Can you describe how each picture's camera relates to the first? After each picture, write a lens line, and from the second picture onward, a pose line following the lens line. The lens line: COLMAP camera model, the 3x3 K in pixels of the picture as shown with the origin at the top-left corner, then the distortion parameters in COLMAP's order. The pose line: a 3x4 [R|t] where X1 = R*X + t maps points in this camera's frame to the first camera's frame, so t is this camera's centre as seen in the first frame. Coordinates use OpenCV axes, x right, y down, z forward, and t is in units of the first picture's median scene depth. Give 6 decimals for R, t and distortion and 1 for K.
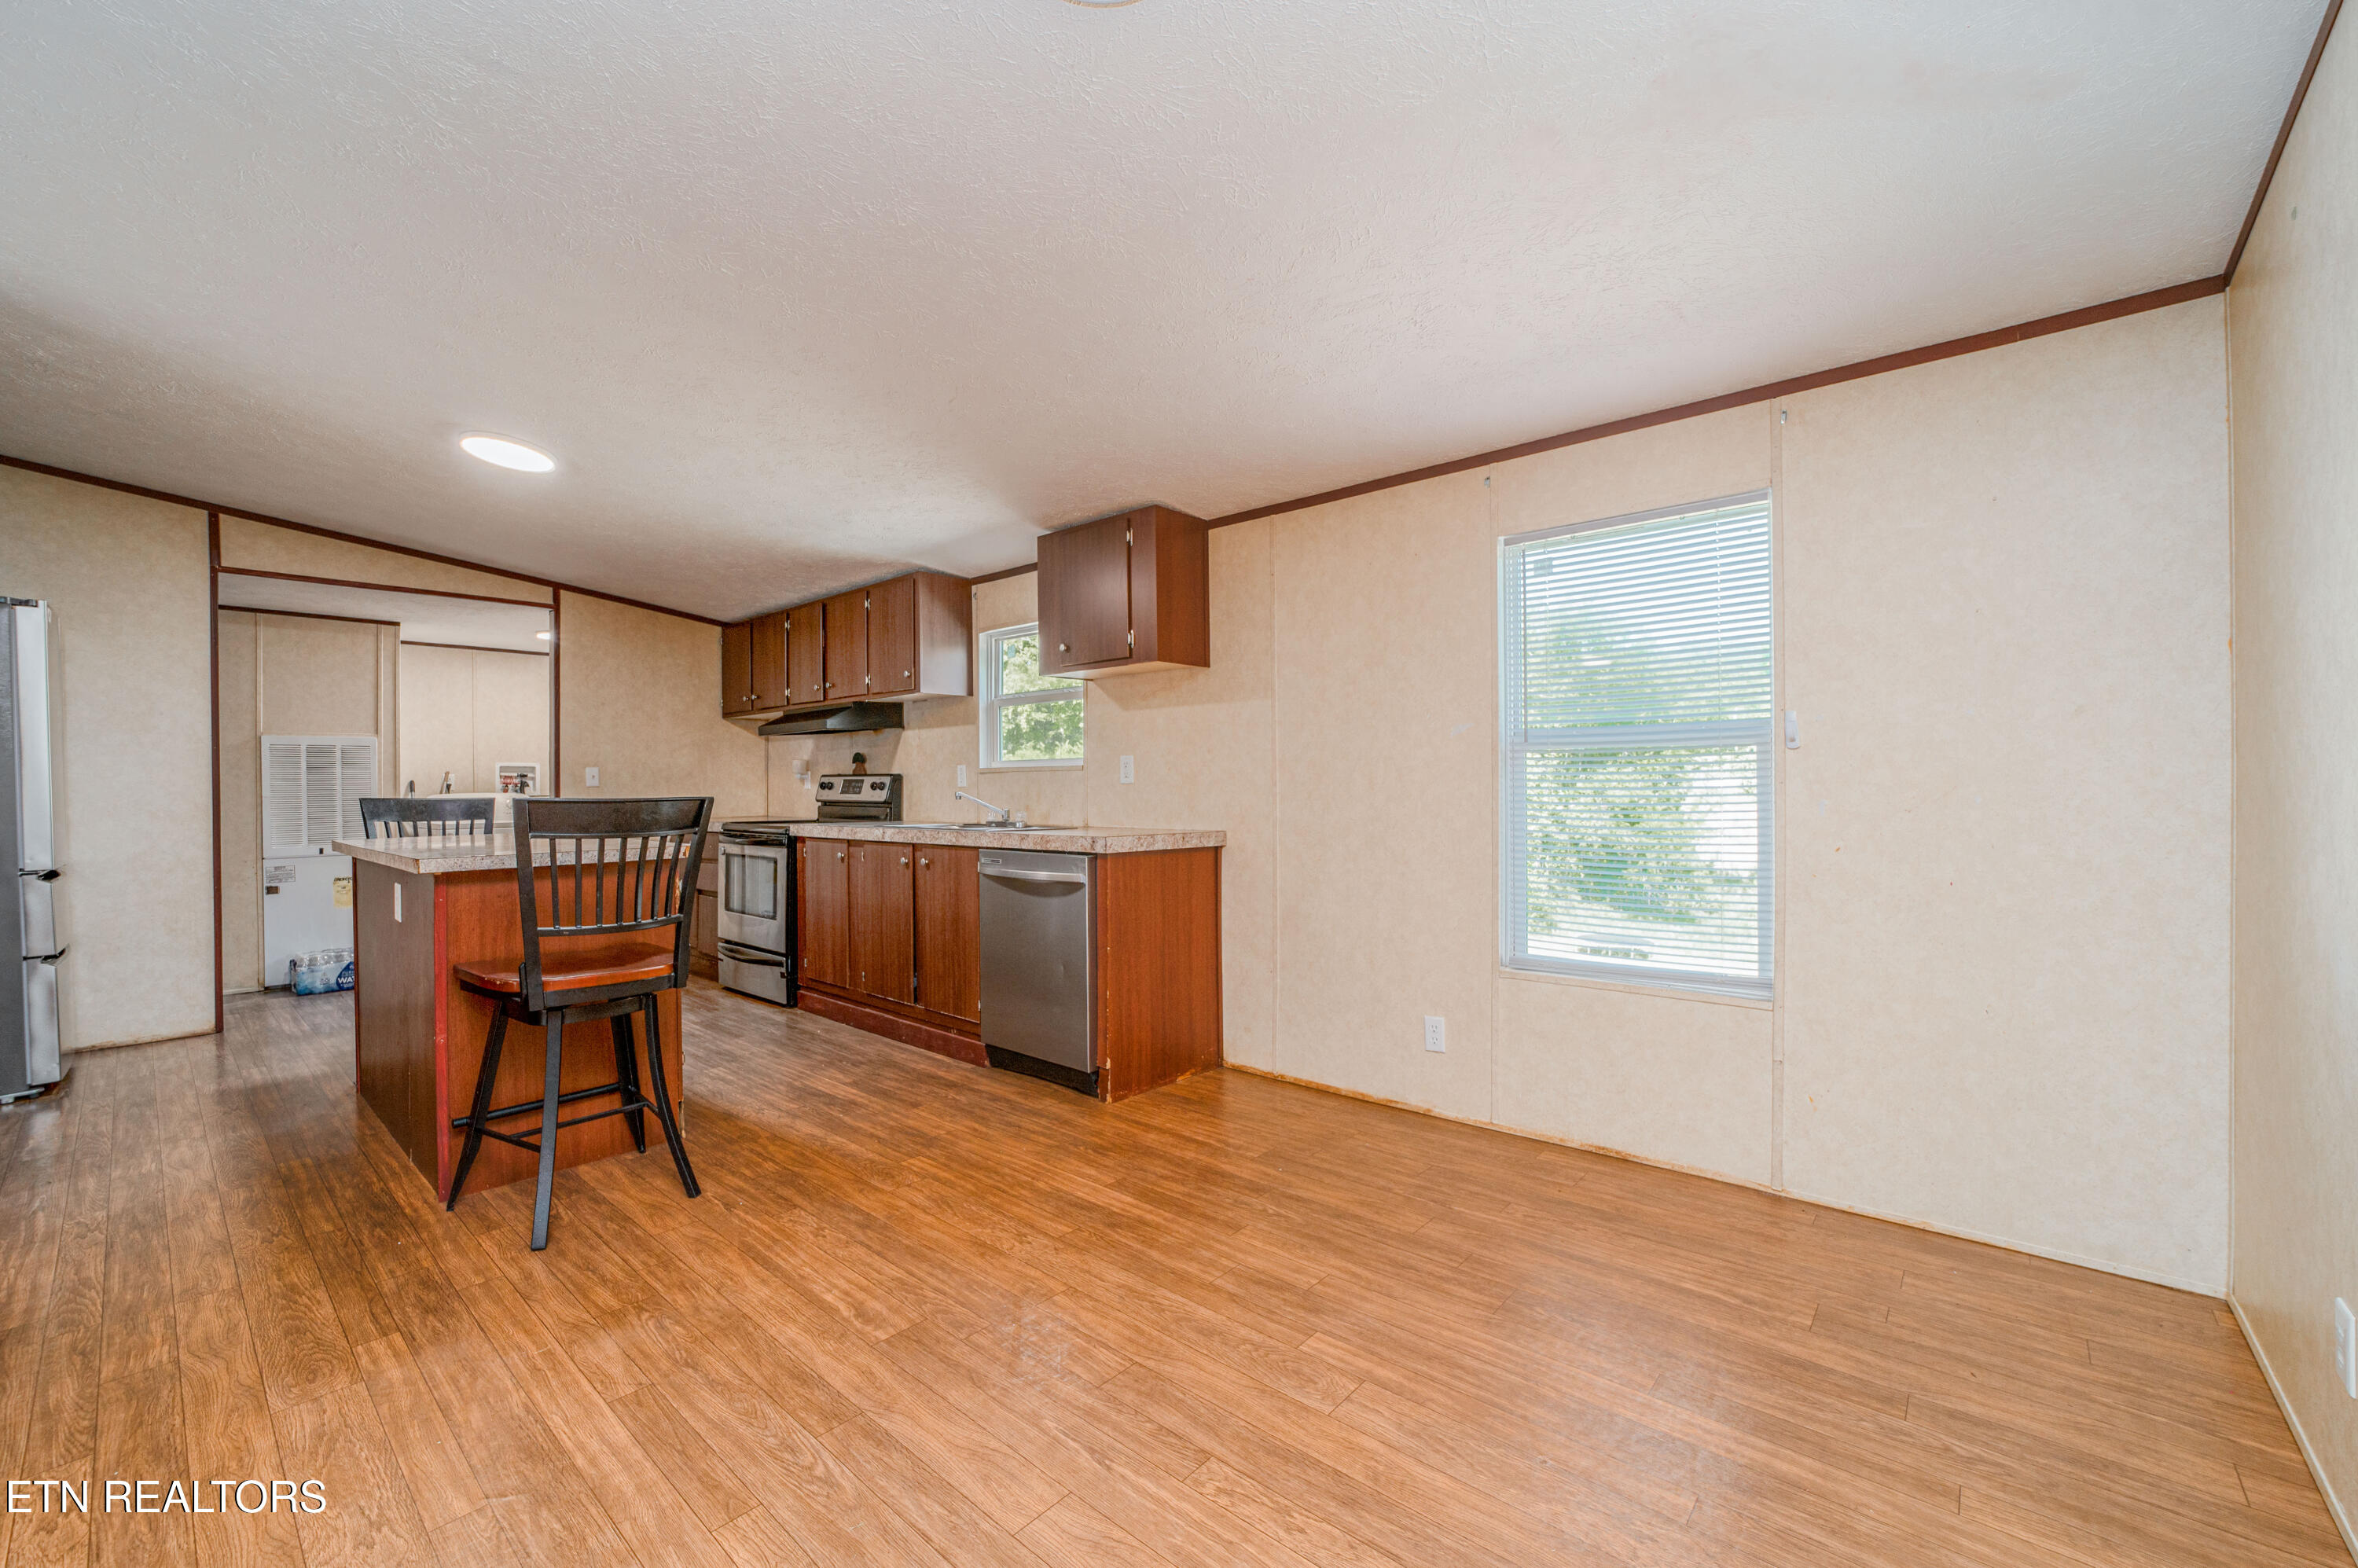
lens RADIAL K [[936.3, 0, 1173.9], [0, 936.3, 795.7], [0, 0, 1]] dist [0.000236, 0.000095]
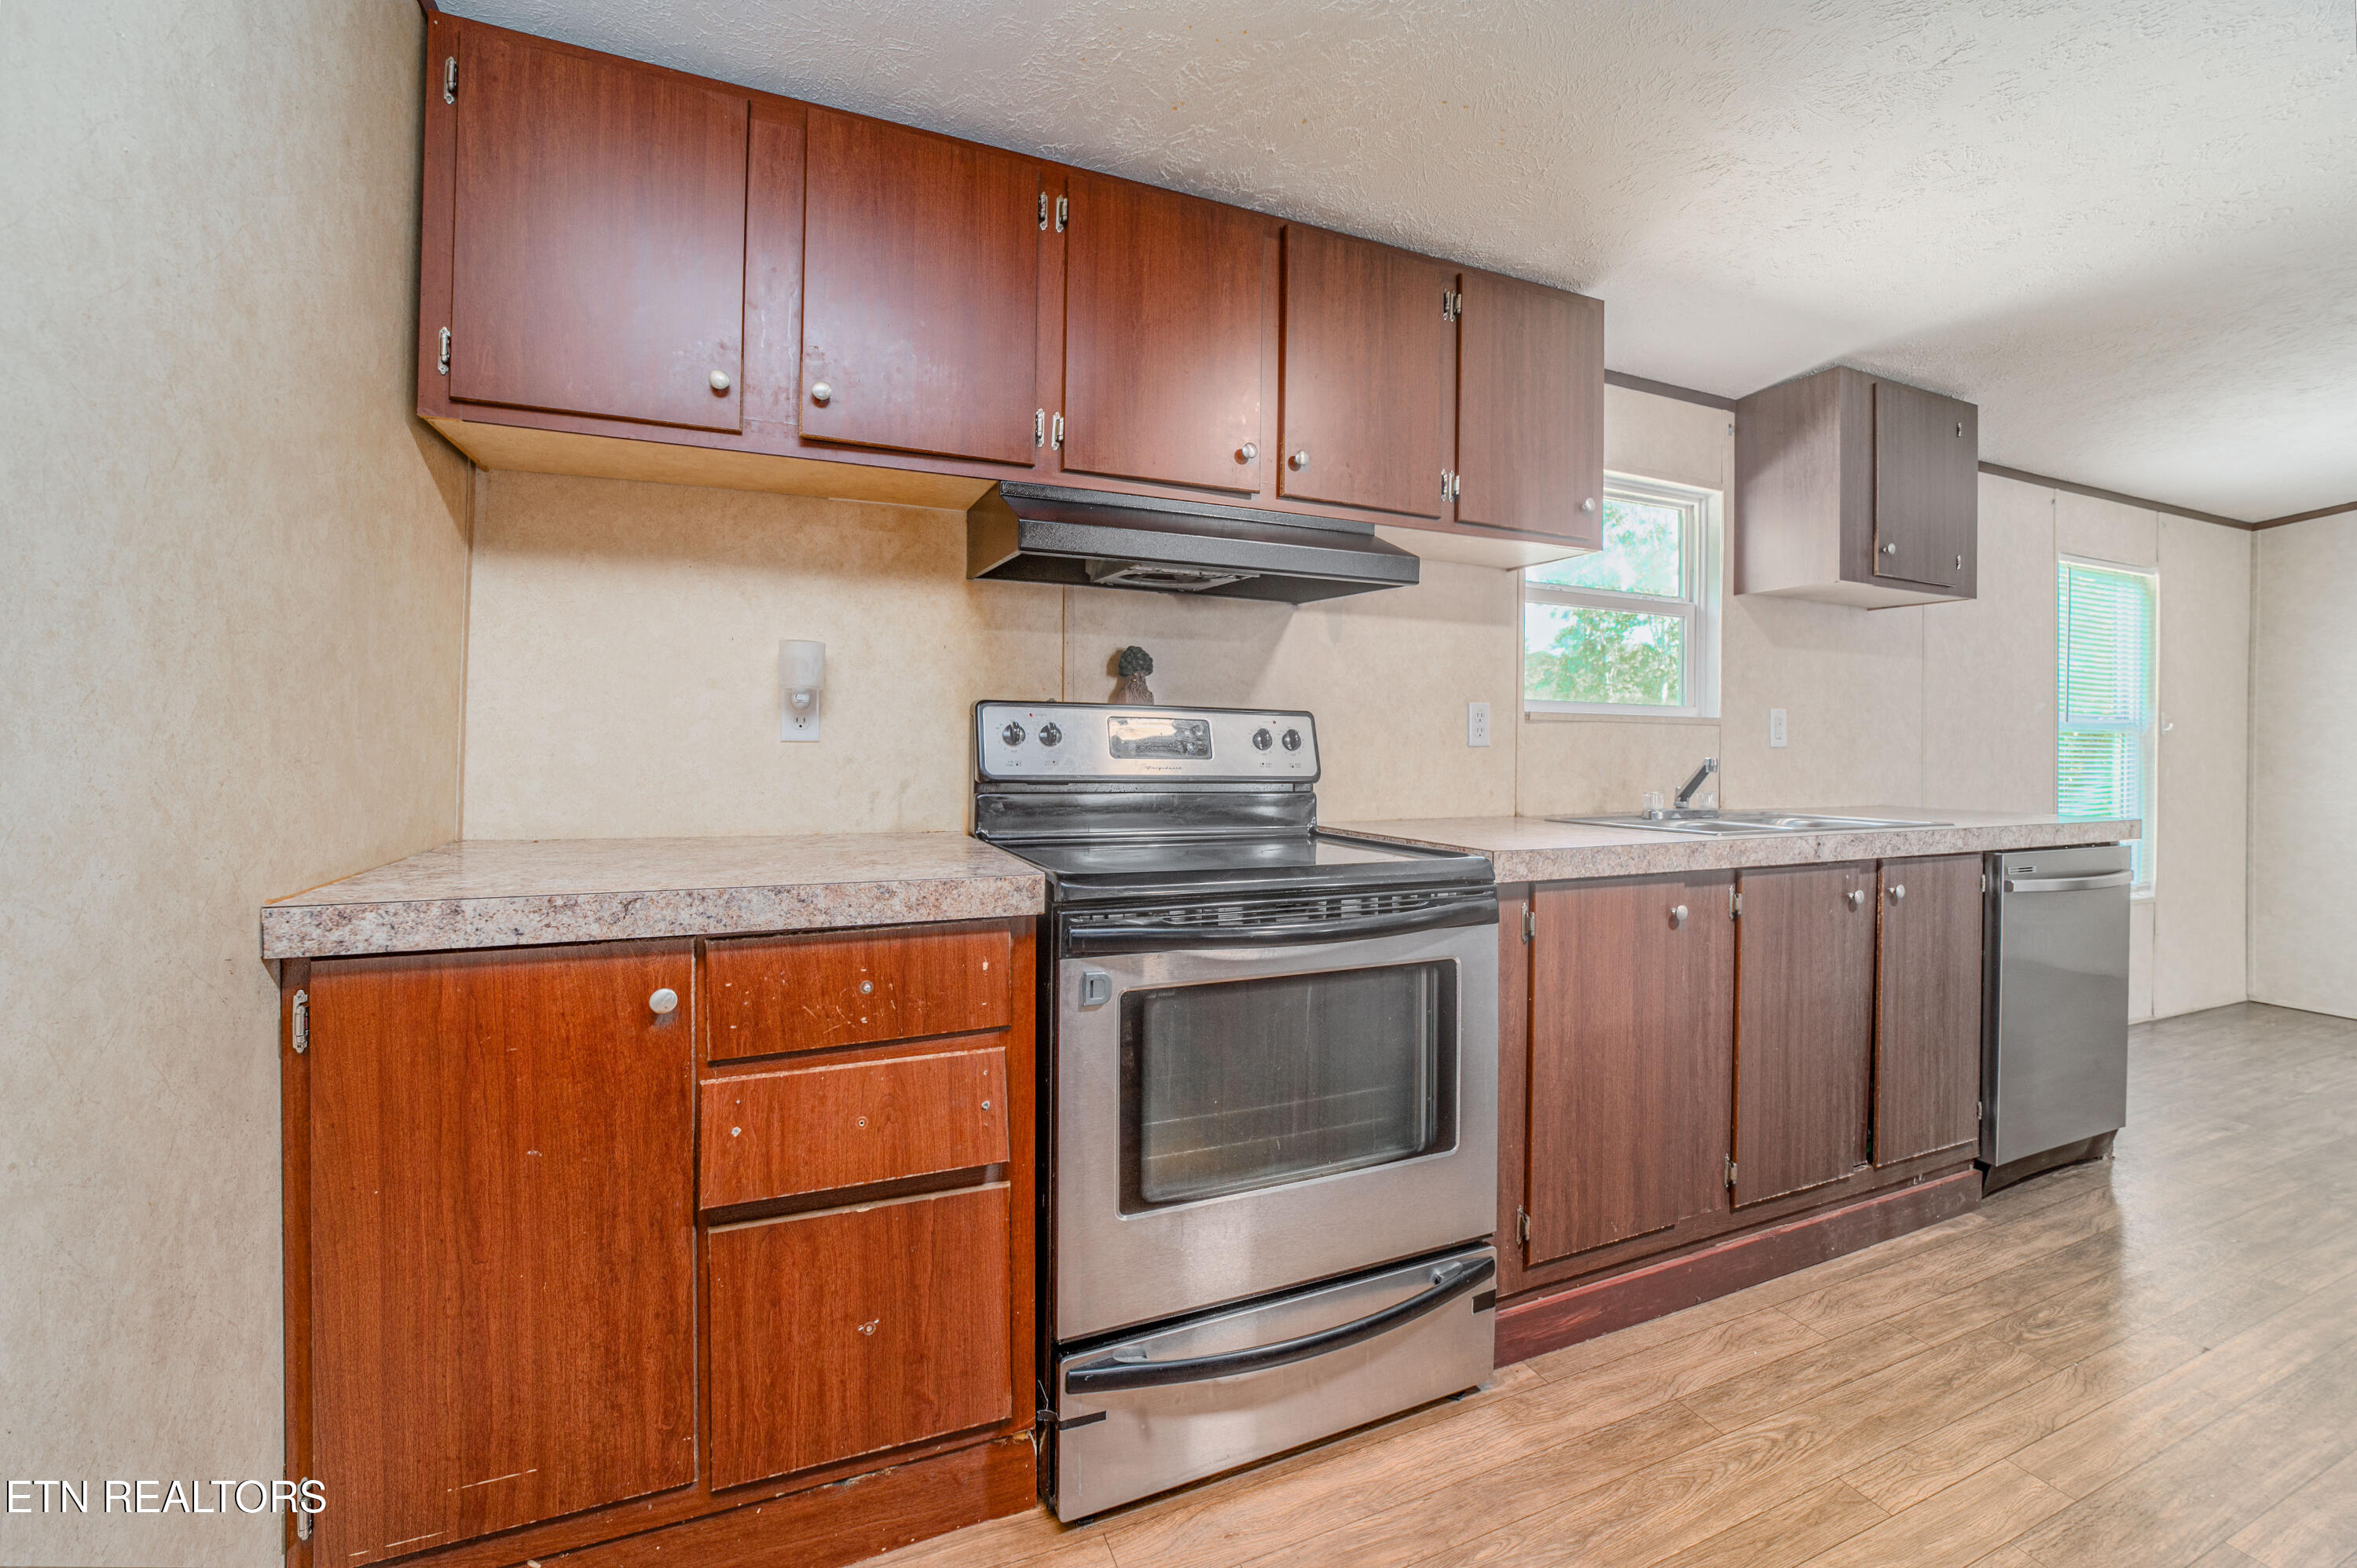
lens RADIAL K [[935.9, 0, 1176.2], [0, 935.9, 763.4], [0, 0, 1]] dist [0.000236, 0.000095]
pose [[0.409489, -0.002817, 0.912311, -0.907506], [-0.002205, 0.999989, 0.004078, -0.002690], [-0.912313, -0.003682, 0.409478, 1.139926]]
